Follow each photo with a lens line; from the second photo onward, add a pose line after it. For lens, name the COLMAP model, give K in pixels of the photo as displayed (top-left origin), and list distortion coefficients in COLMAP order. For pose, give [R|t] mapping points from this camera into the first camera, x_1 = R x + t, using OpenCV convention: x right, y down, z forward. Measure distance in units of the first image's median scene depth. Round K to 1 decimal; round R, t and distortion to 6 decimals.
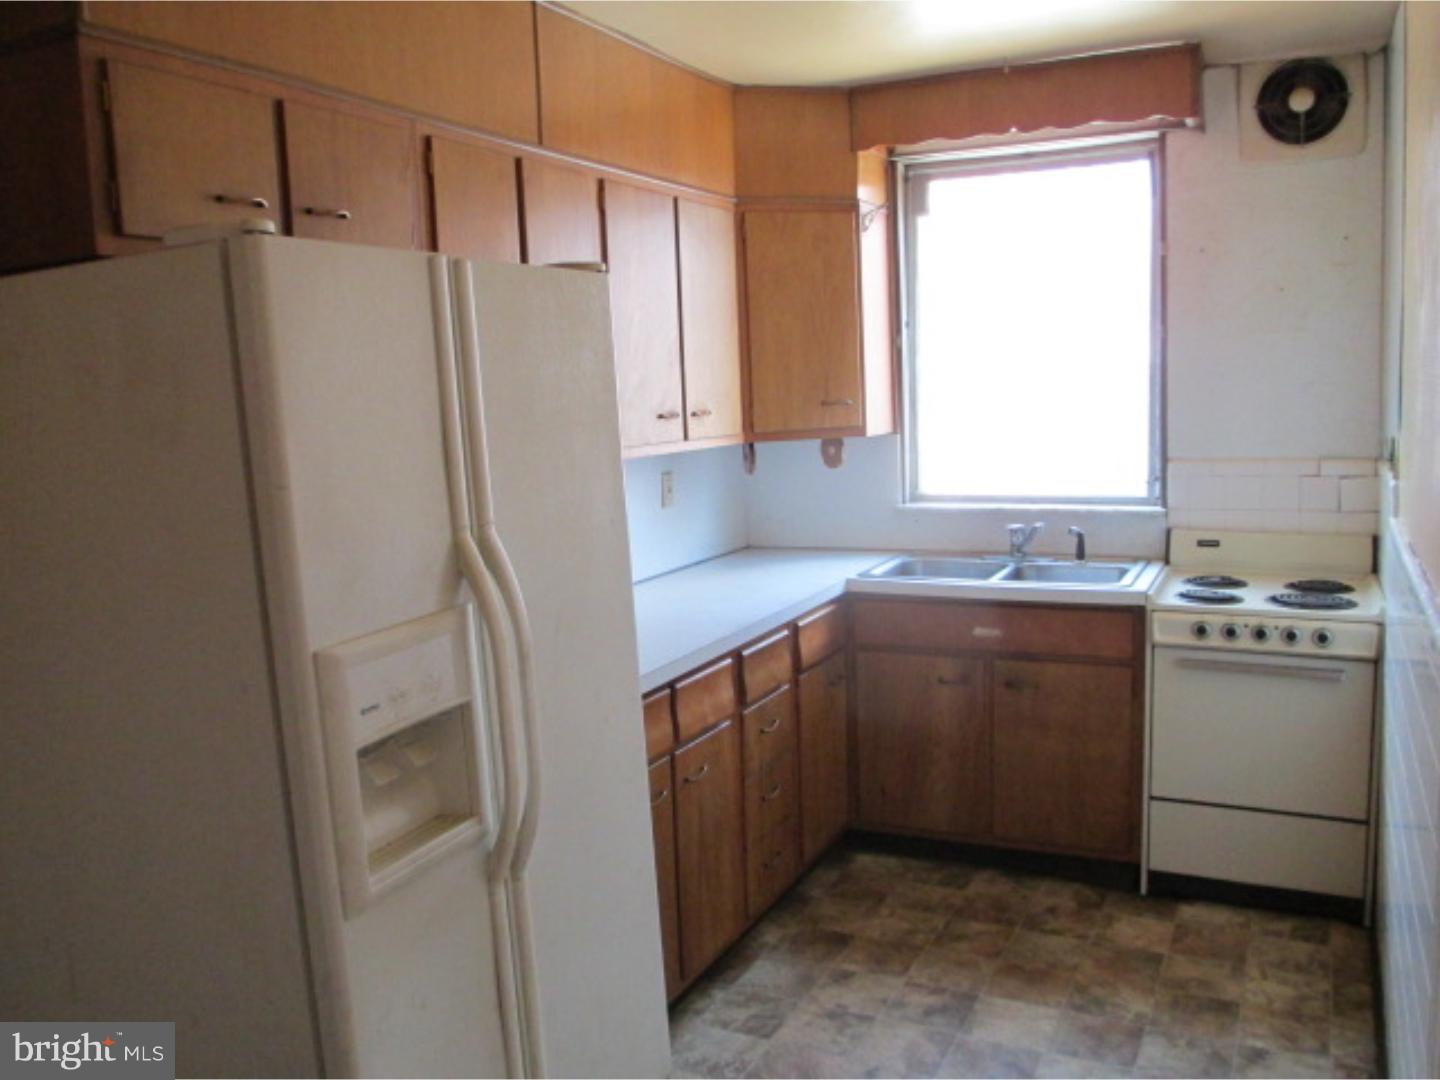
lens RADIAL K [[1274.7, 0, 720.0], [0, 1274.7, 540.0], [0, 0, 1]] dist [-0.013350, 0.023419]
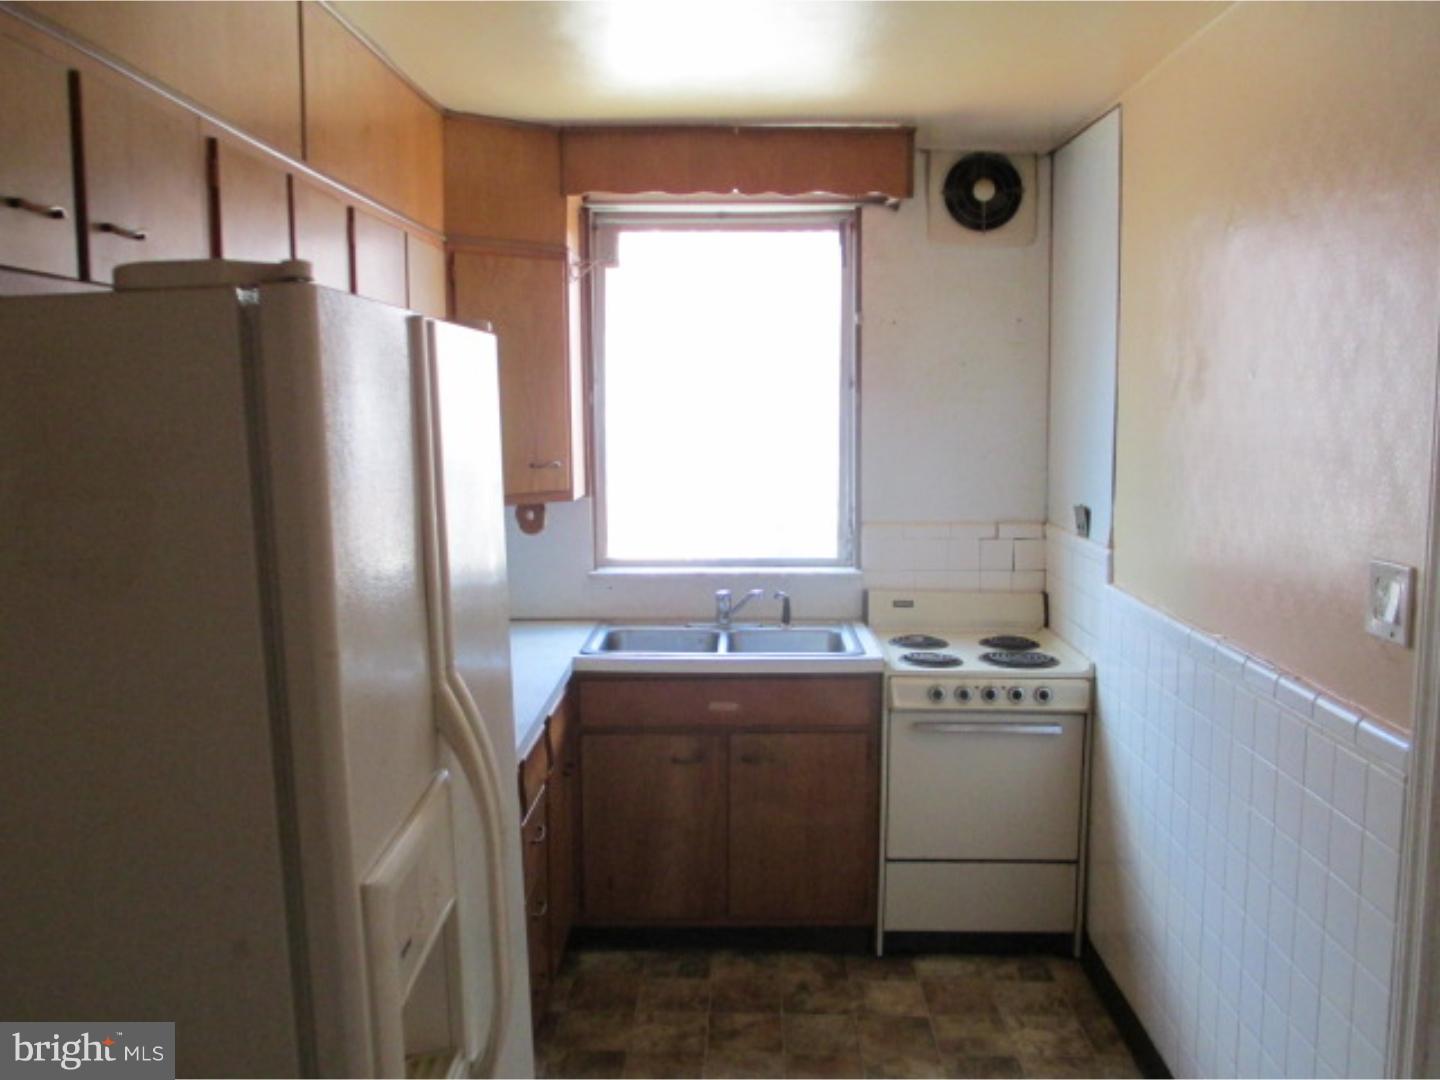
lens RADIAL K [[1274.7, 0, 720.0], [0, 1274.7, 540.0], [0, 0, 1]] dist [-0.013350, 0.023419]
pose [[0.906718, -0.017059, 0.421392, -0.201294], [0.025306, 0.999582, -0.013987, -0.041045], [-0.420977, 0.023346, 0.906771, 0.124959]]
